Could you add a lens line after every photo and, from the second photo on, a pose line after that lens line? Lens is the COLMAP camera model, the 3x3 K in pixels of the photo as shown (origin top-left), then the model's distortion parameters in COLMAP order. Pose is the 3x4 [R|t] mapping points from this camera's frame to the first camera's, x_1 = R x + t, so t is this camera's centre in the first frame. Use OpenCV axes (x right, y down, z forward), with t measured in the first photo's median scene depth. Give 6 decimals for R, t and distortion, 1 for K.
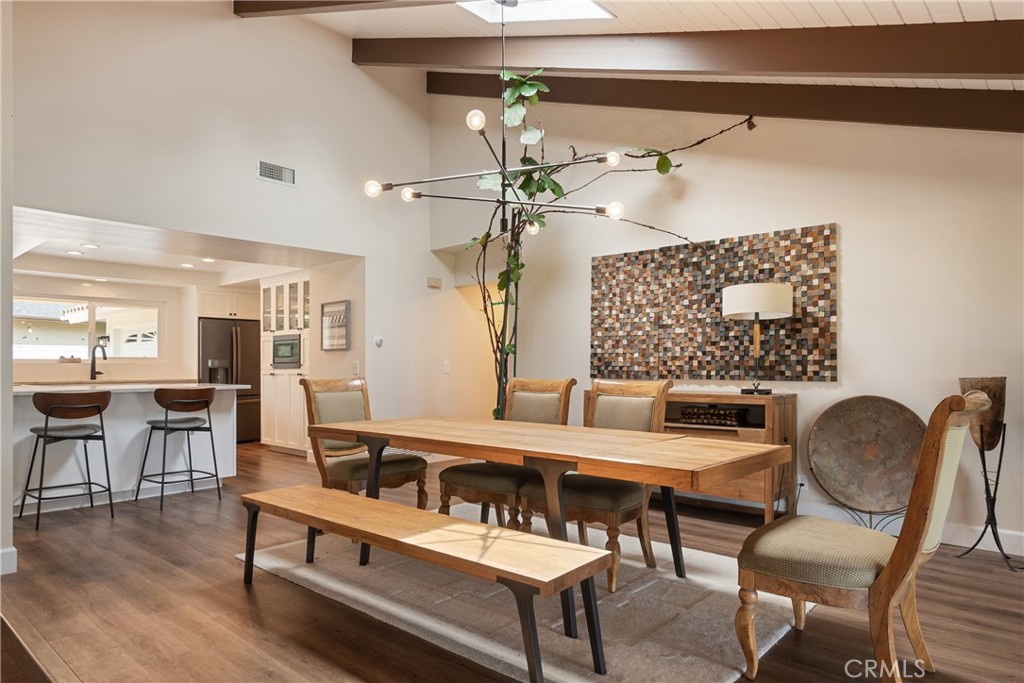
lens RADIAL K [[634.6, 0, 513.2], [0, 634.6, 344.5], [0, 0, 1]] dist [0.001772, 0.000289]
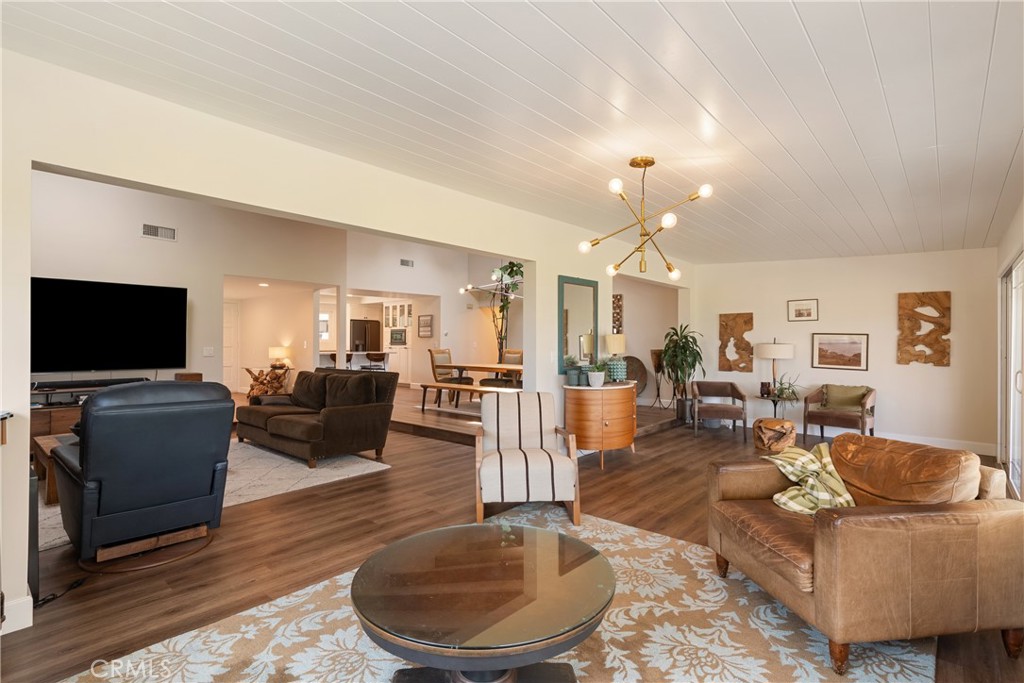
lens RADIAL K [[488.4, 0, 513.3], [0, 488.4, 342.6], [0, 0, 1]] dist [0.004897, 0.000770]
pose [[0.999944, 0.004506, 0.009585, 0.011536], [-0.004827, 0.999420, 0.033712, -0.035847], [-0.009428, -0.033756, 0.999386, -0.835578]]
